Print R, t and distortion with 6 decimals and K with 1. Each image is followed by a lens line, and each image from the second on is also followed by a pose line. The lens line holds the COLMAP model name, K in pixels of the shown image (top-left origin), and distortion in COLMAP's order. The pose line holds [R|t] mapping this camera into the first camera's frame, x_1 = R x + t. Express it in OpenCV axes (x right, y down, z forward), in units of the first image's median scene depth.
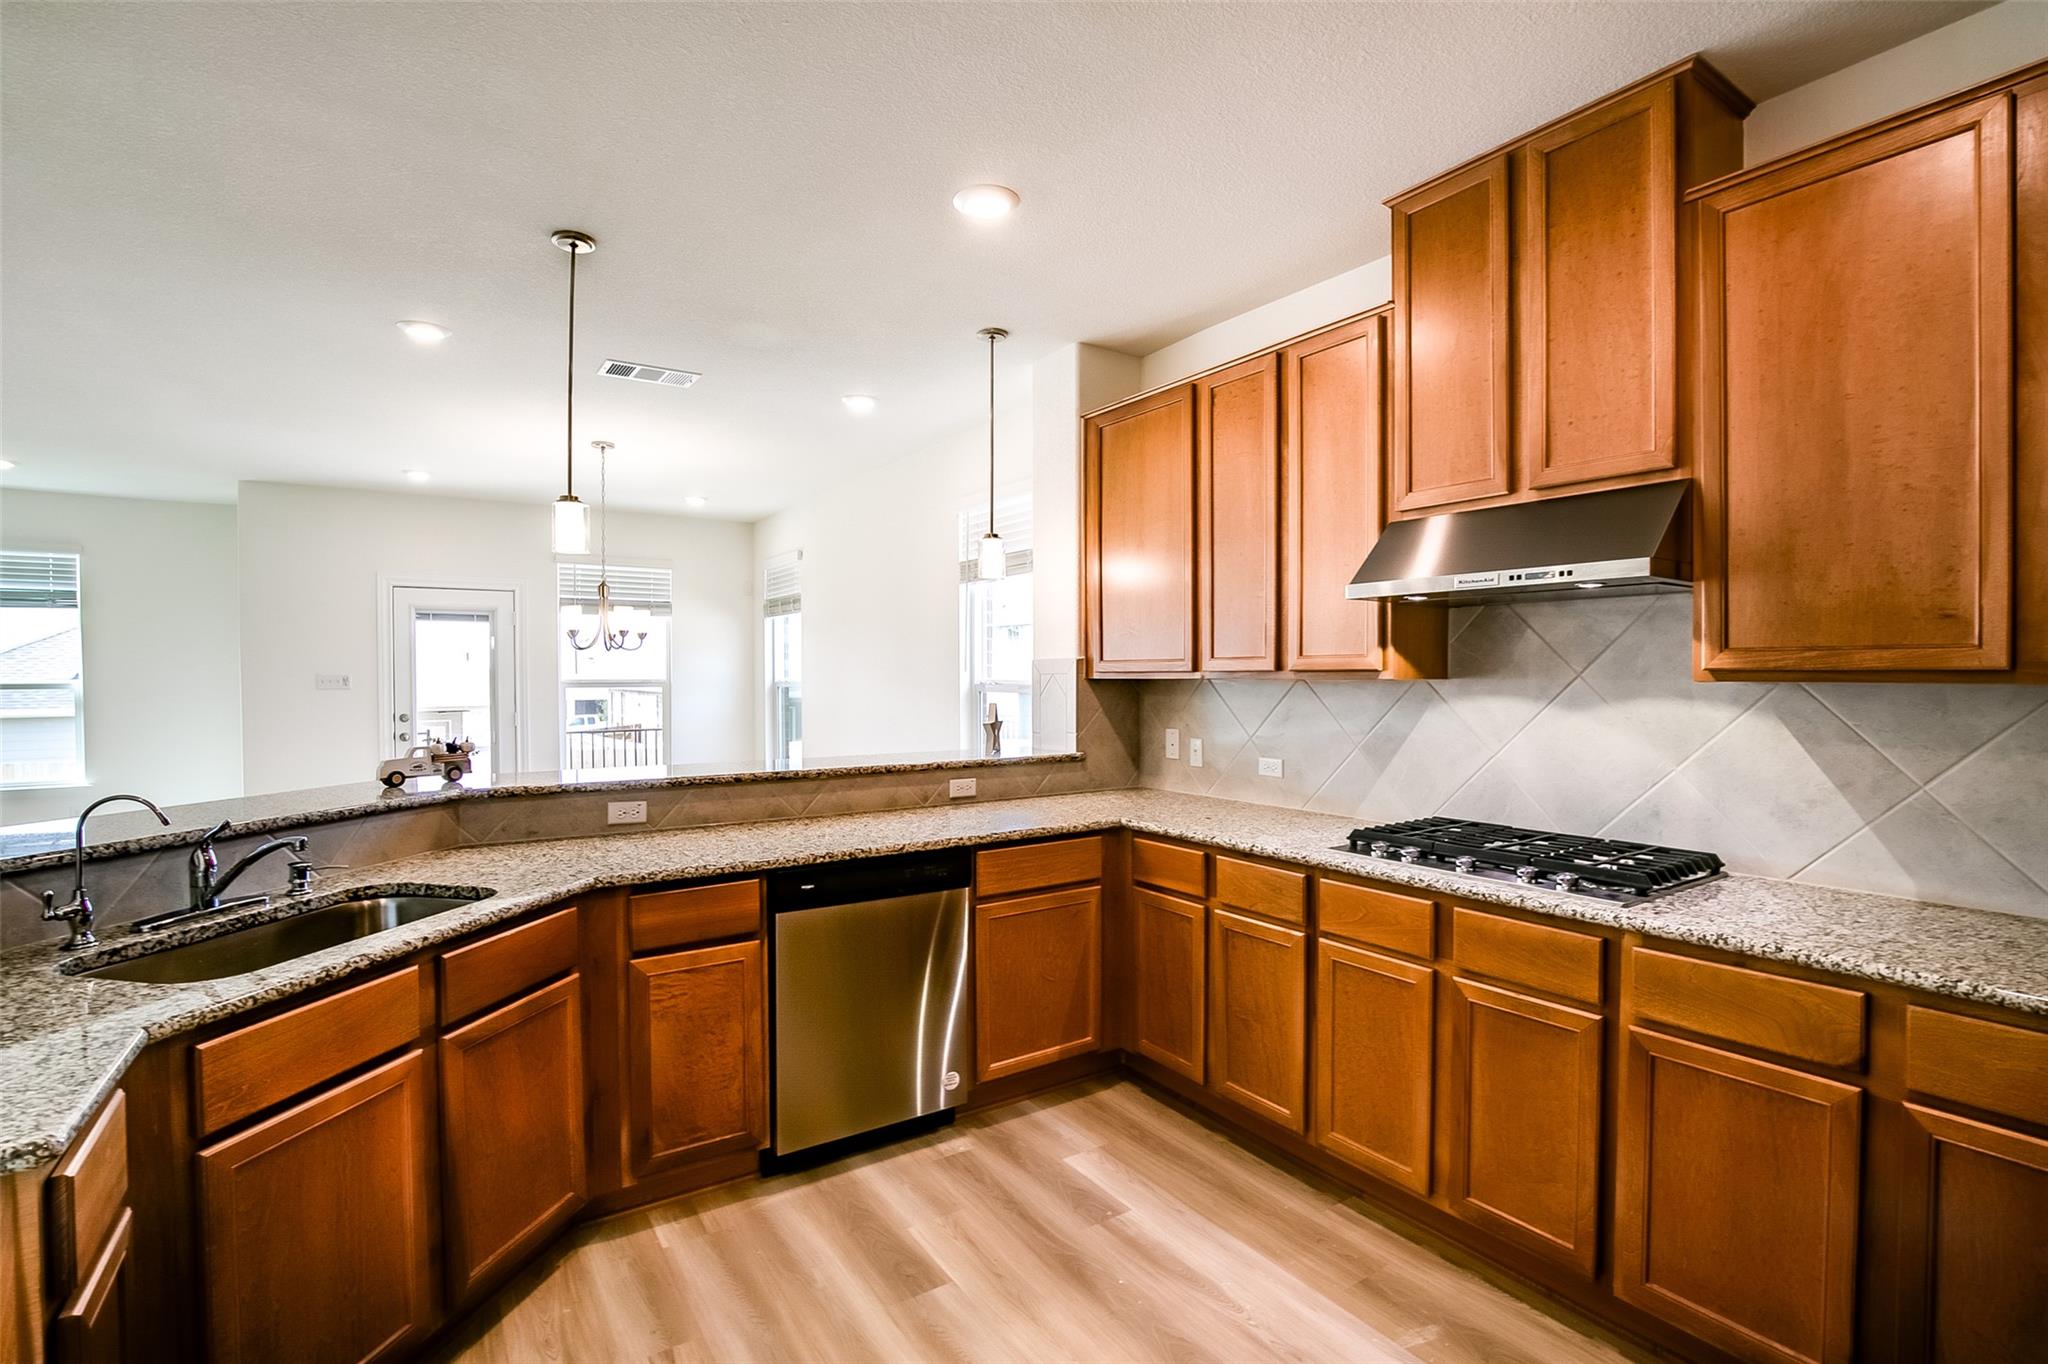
lens RADIAL K [[942.5, 0, 1025.8], [0, 942.5, 689.3], [0, 0, 1]] dist [-0.040278, 0.009030]
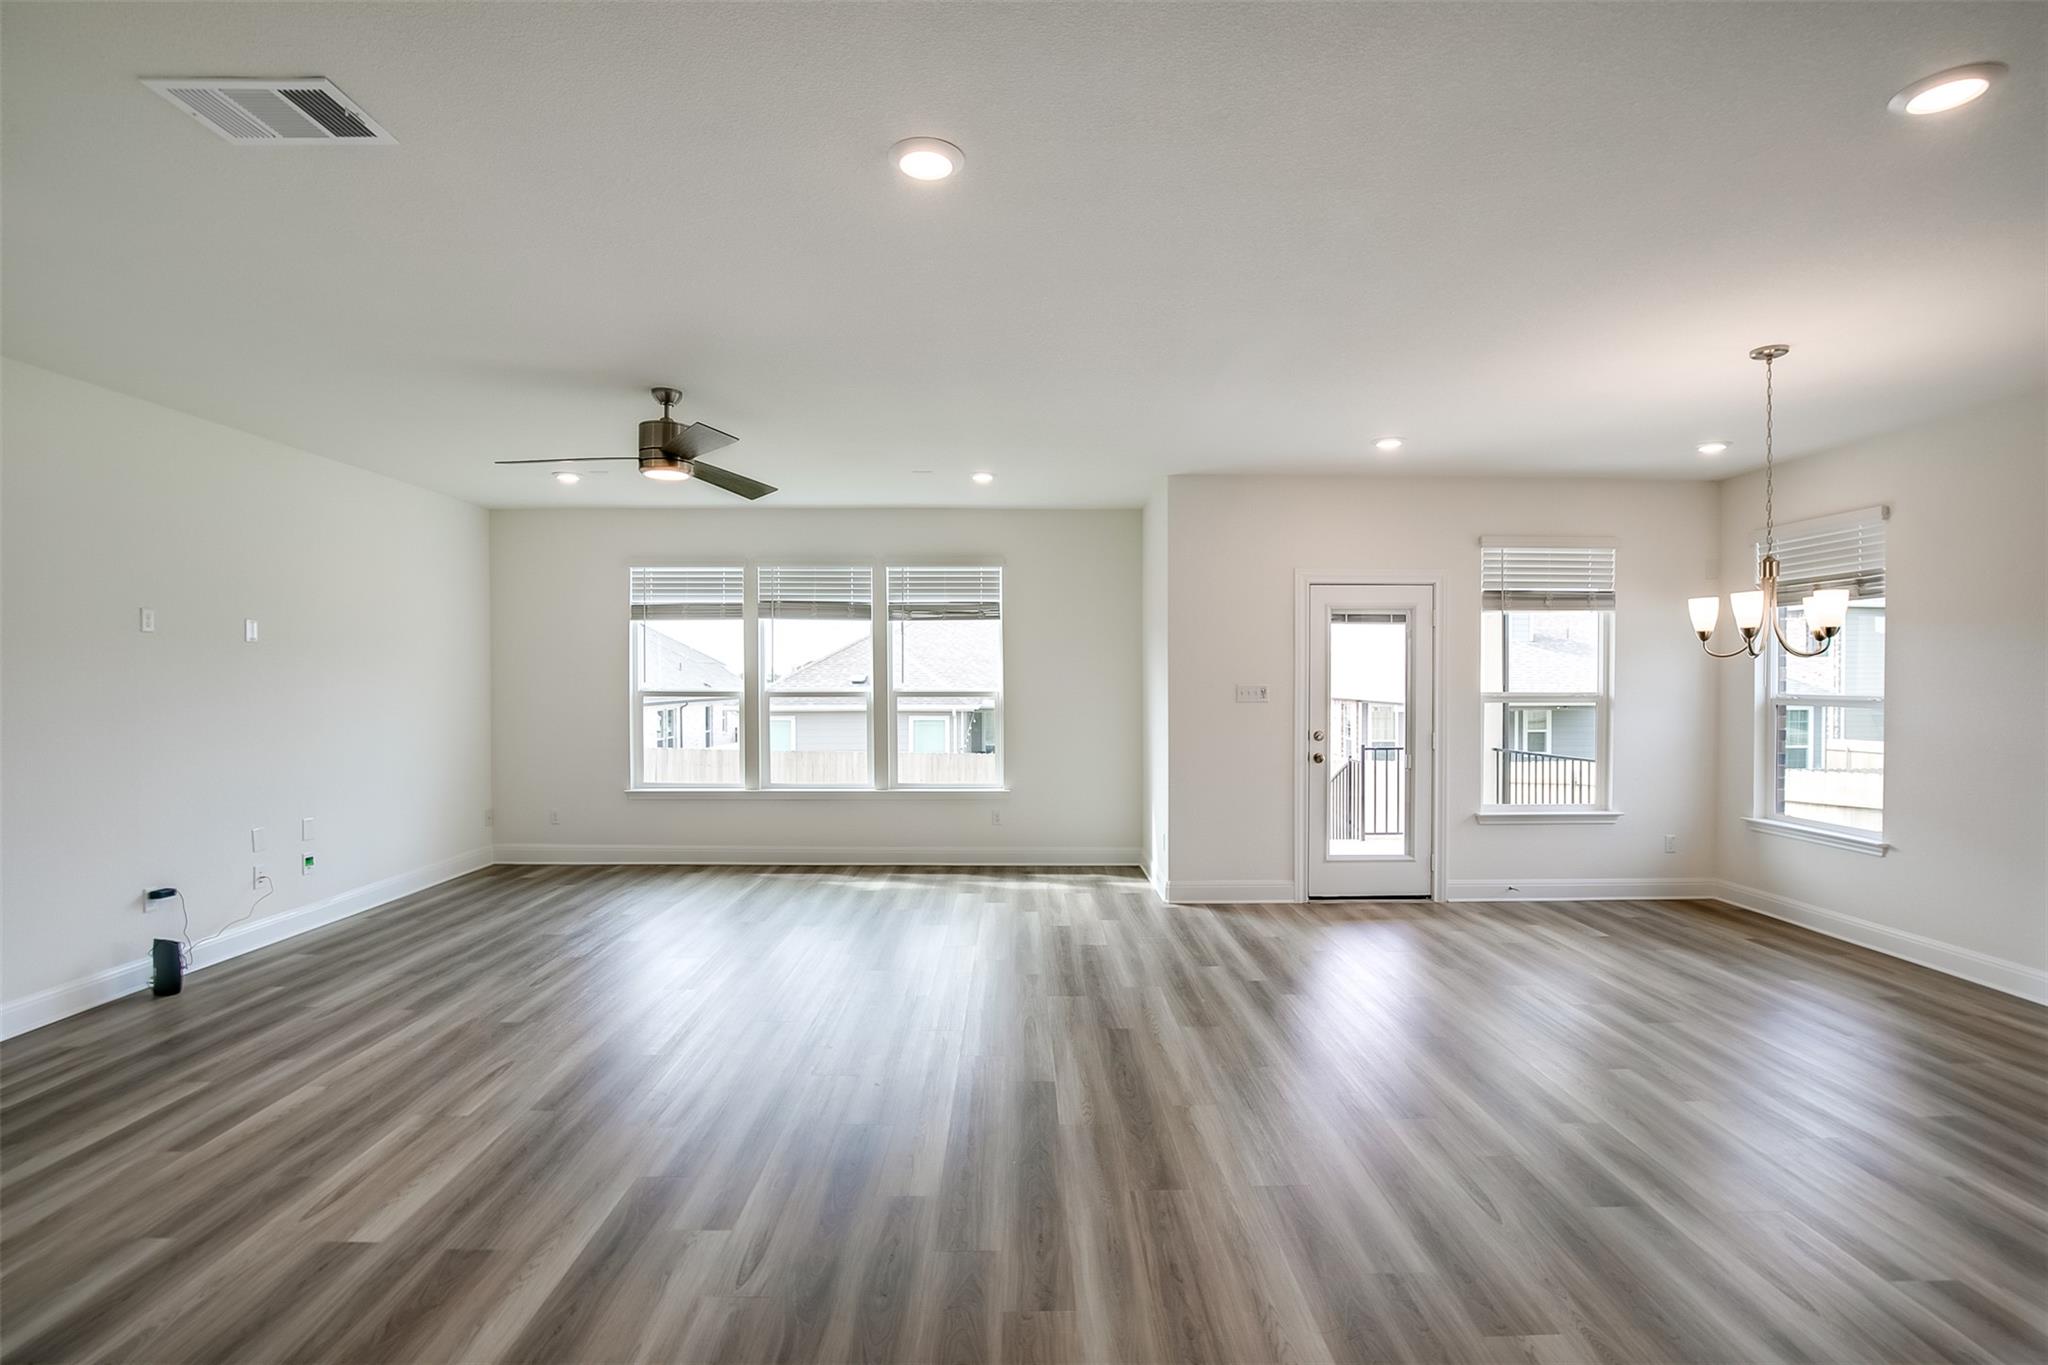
lens RADIAL K [[942.5, 0, 1025.8], [0, 942.5, 689.8], [0, 0, 1]] dist [-0.040278, 0.009030]
pose [[0.838794, 0.011059, -0.544337, -0.435261], [-0.010534, 0.999936, 0.004083, -0.013470], [0.544347, 0.002309, 0.838857, 0.121404]]
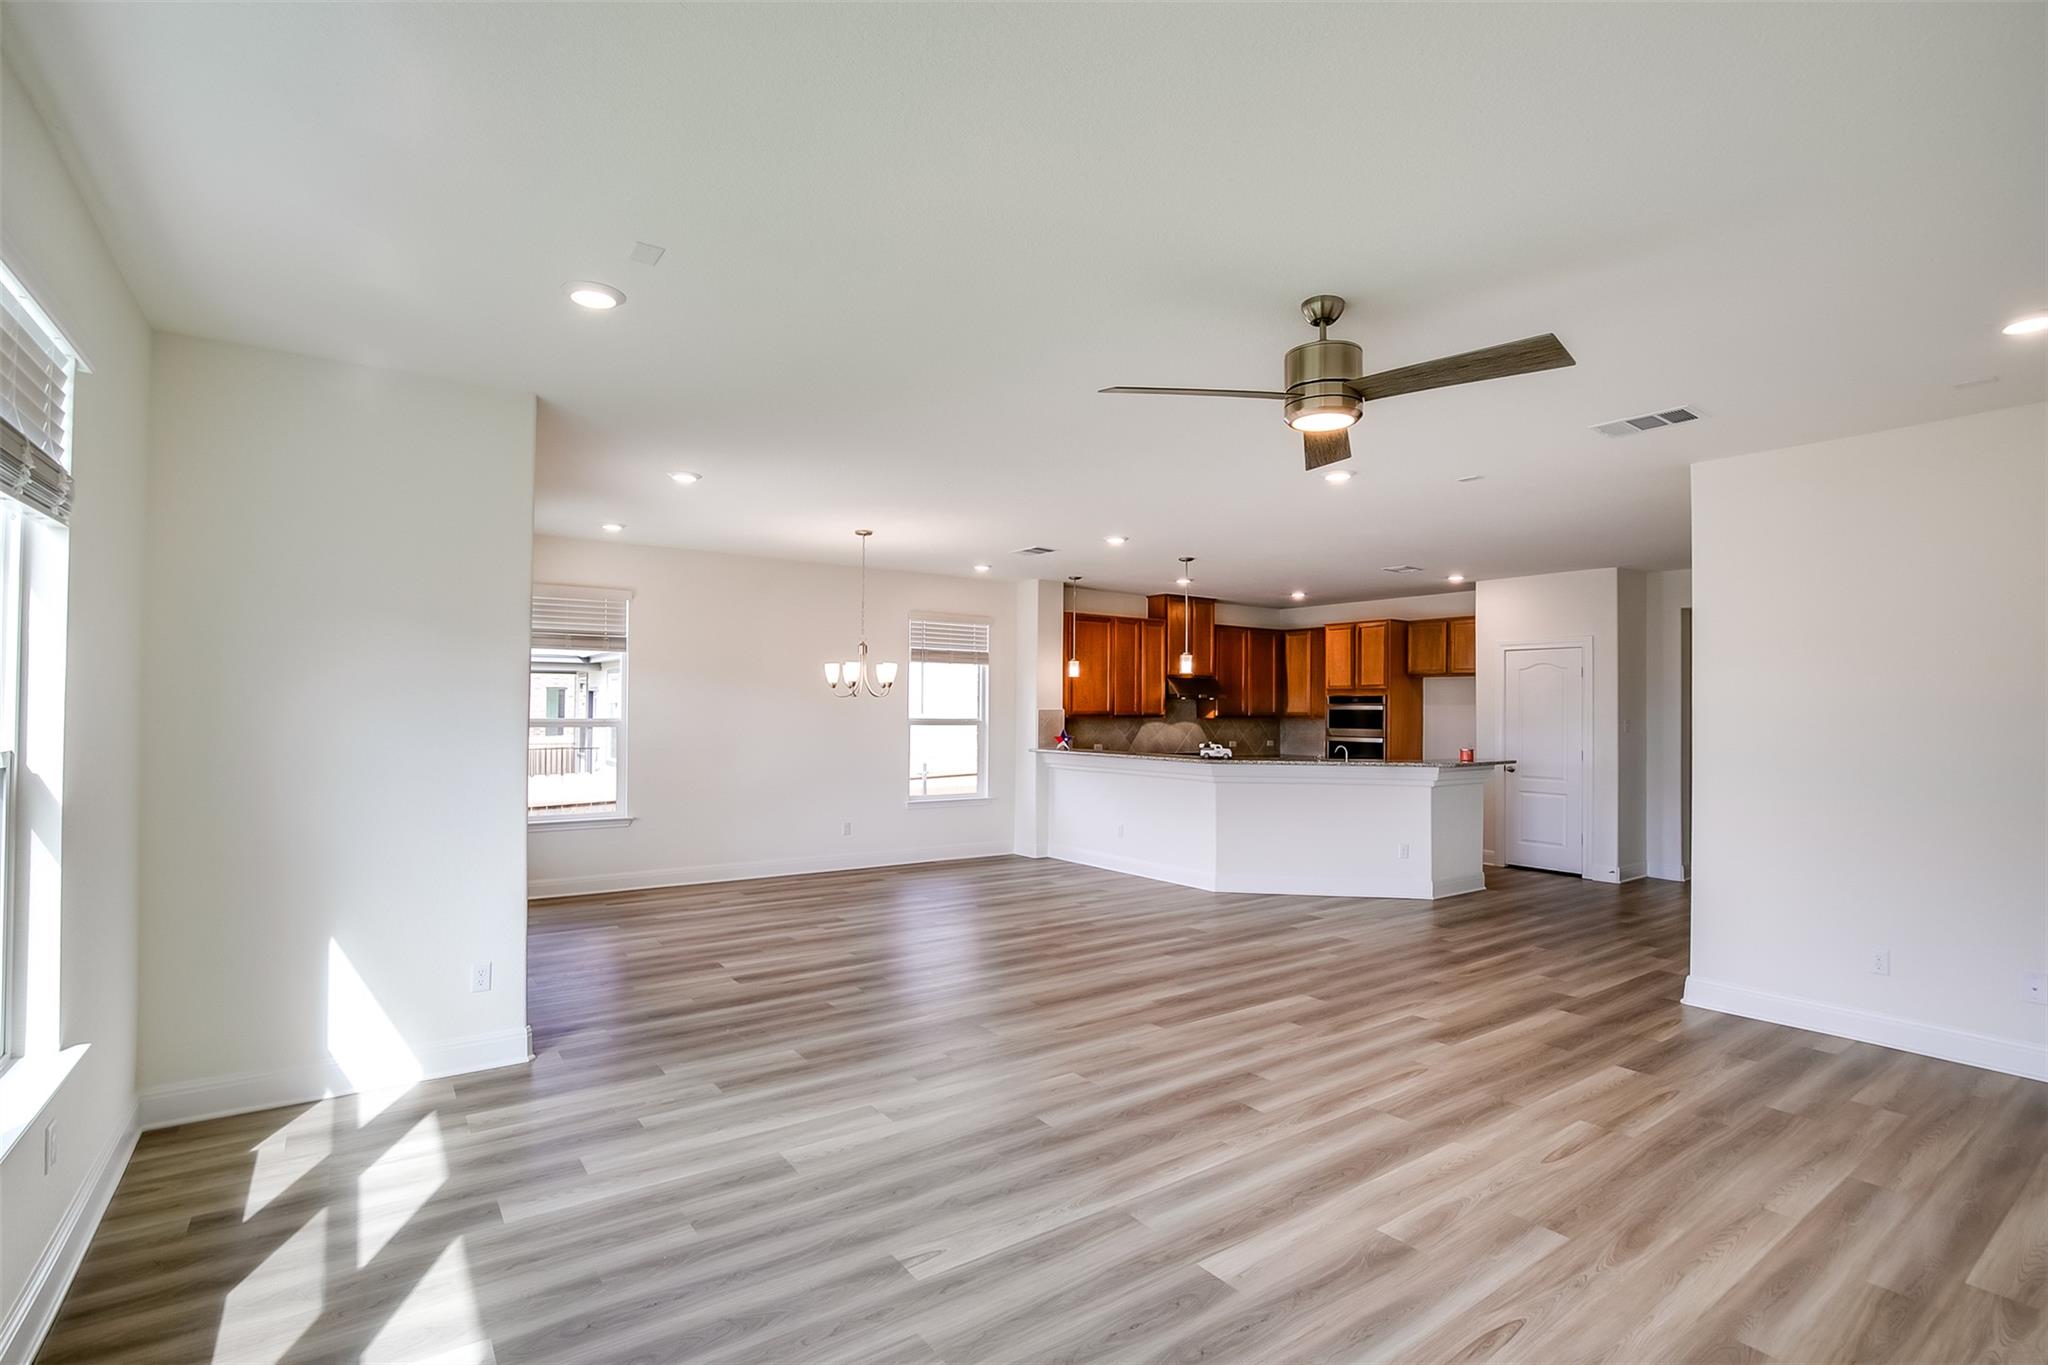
lens RADIAL K [[952.2, 0, 1034.5], [0, 952.2, 688.6], [0, 0, 1]] dist [-0.040230, 0.008494]
pose [[-0.036025, 0.021492, 0.999120, -1.398844], [0.007735, 0.999745, -0.021226, -0.020362], [-0.999321, 0.006964, -0.036182, 0.658543]]
